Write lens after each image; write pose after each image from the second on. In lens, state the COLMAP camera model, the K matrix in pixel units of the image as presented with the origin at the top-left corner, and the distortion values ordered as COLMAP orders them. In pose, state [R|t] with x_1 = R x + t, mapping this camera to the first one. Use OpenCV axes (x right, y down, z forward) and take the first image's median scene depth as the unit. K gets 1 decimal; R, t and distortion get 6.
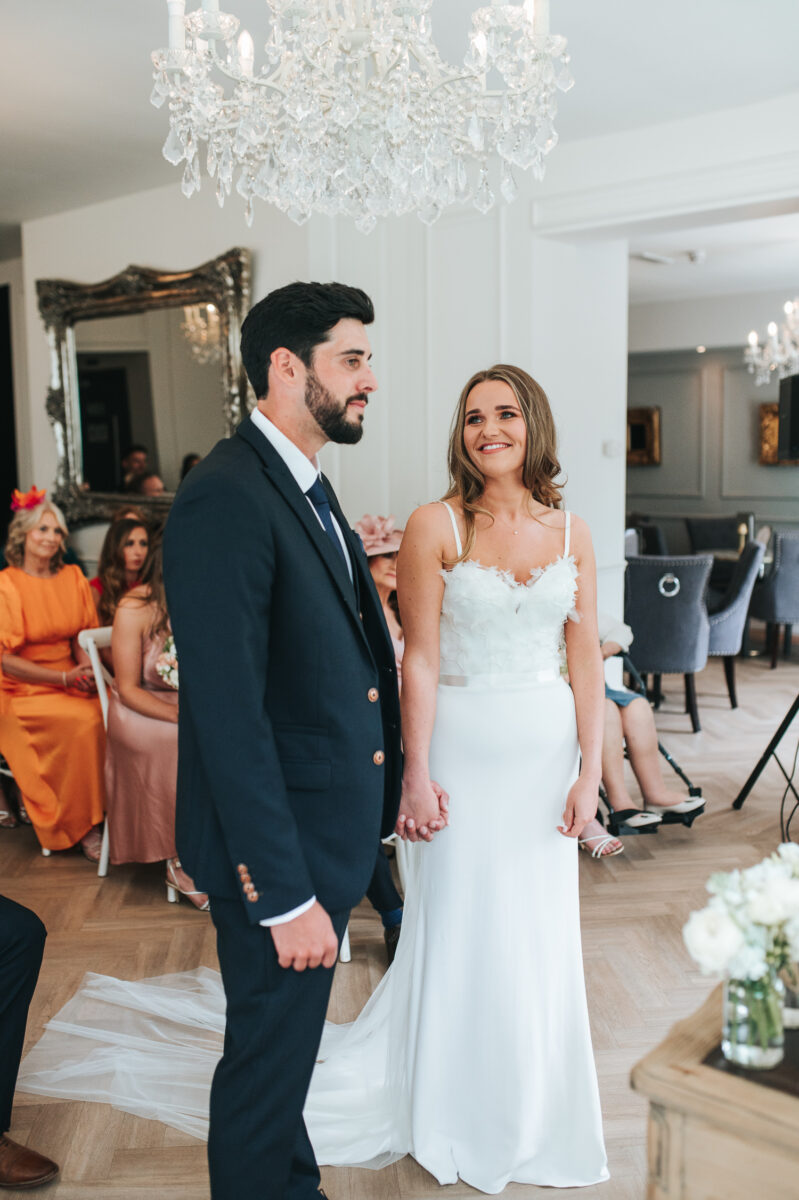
lens RADIAL K [[1193.4, 0, 397.7], [0, 1193.4, 584.8], [0, 0, 1]] dist [-0.041103, 0.032029]
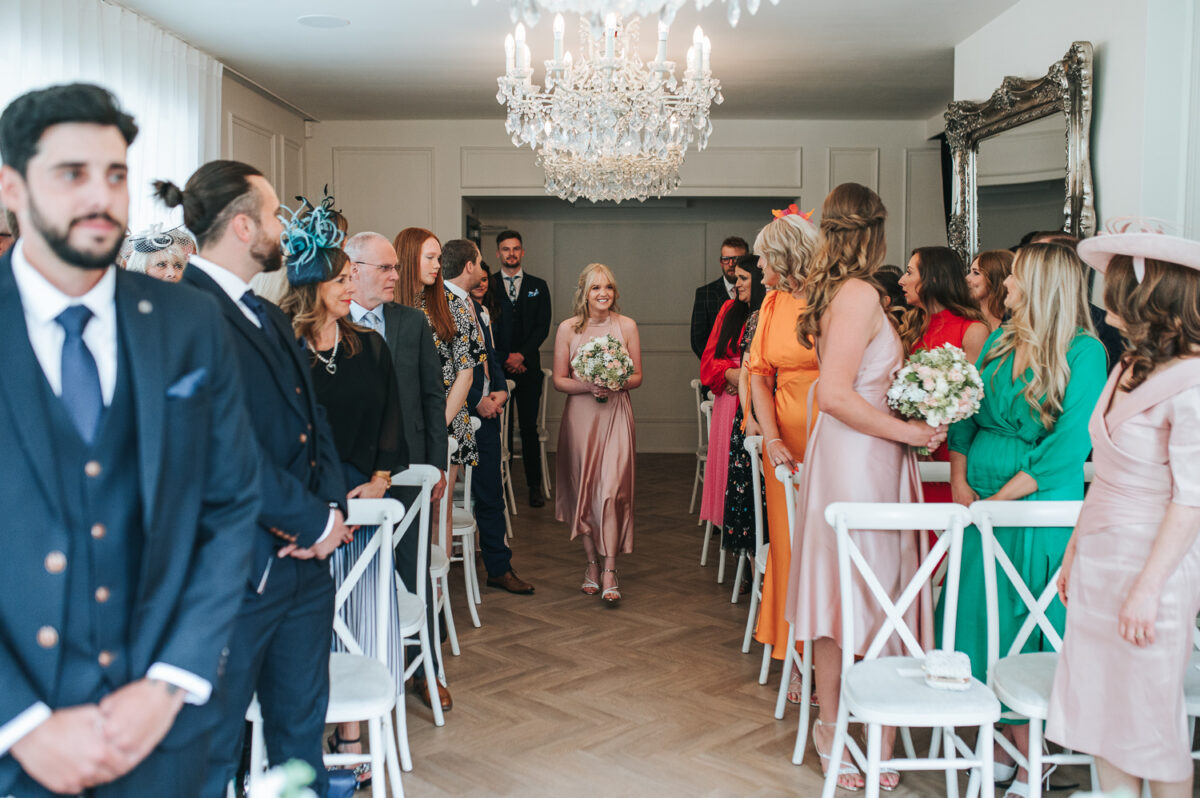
lens RADIAL K [[1160.6, 0, 599.9], [0, 1160.6, 403.2], [0, 0, 1]] dist [-0.025726, 0.023751]
pose [[0.659716, 0.084638, -0.746734, 0.229903], [-0.093364, 0.995171, 0.030313, -0.016225], [0.745693, 0.049720, 0.664432, 0.172970]]
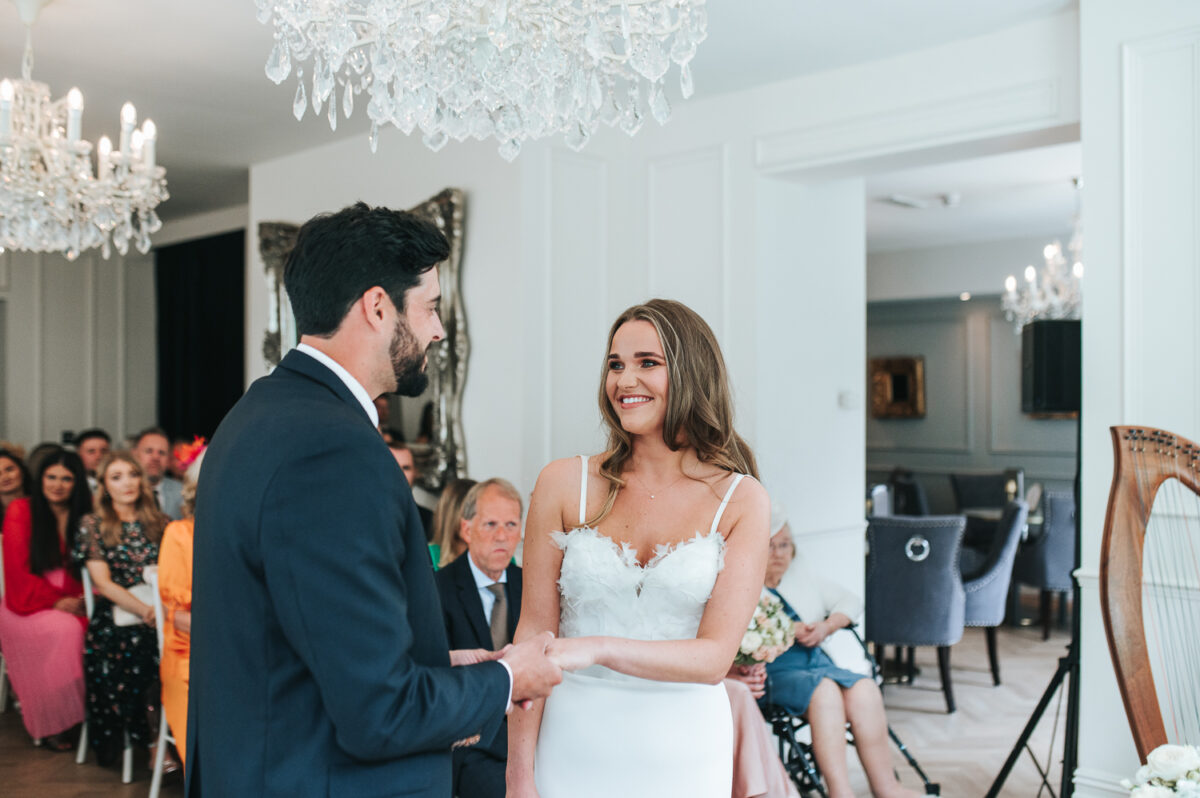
lens RADIAL K [[1205.7, 0, 584.8], [0, 1205.7, 392.7], [0, 0, 1]] dist [-0.049303, 0.034233]
pose [[0.996968, 0.010917, -0.077039, 0.042321], [-0.019762, 0.993168, -0.115012, -0.007524], [0.075257, 0.116186, 0.990372, 0.051801]]
